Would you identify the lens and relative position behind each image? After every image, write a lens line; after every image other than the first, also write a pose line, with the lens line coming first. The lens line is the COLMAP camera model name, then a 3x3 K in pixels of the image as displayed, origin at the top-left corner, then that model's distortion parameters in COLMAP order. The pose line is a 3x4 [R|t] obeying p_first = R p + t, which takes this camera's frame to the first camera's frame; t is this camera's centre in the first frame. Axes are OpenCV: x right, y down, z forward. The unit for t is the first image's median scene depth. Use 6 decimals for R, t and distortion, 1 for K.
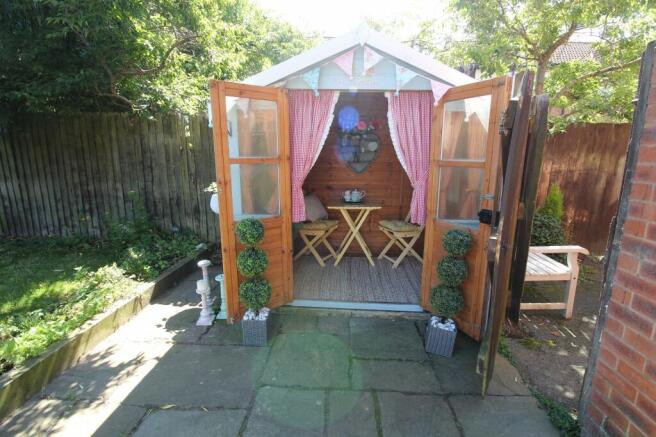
lens RADIAL K [[311.1, 0, 346.4], [0, 311.1, 218.9], [0, 0, 1]] dist [0.002152, -0.012728]
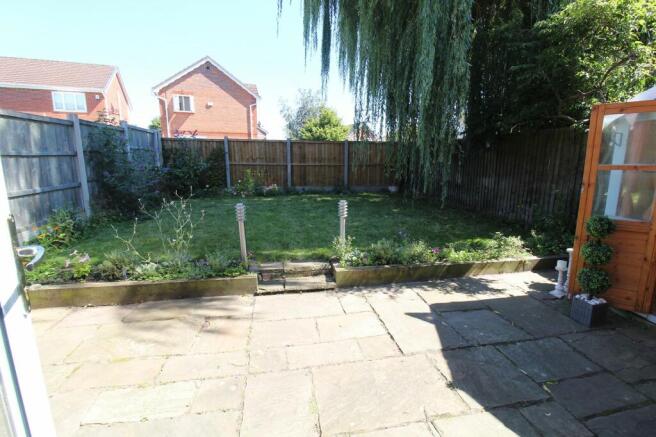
lens RADIAL K [[311.1, 0, 346.4], [0, 311.1, 218.9], [0, 0, 1]] dist [0.002152, -0.012728]
pose [[0.247245, 0.173027, -0.953379, 0.477396], [-0.190173, 0.973456, 0.127352, 0.036672], [0.950107, 0.149820, 0.273587, -0.198420]]
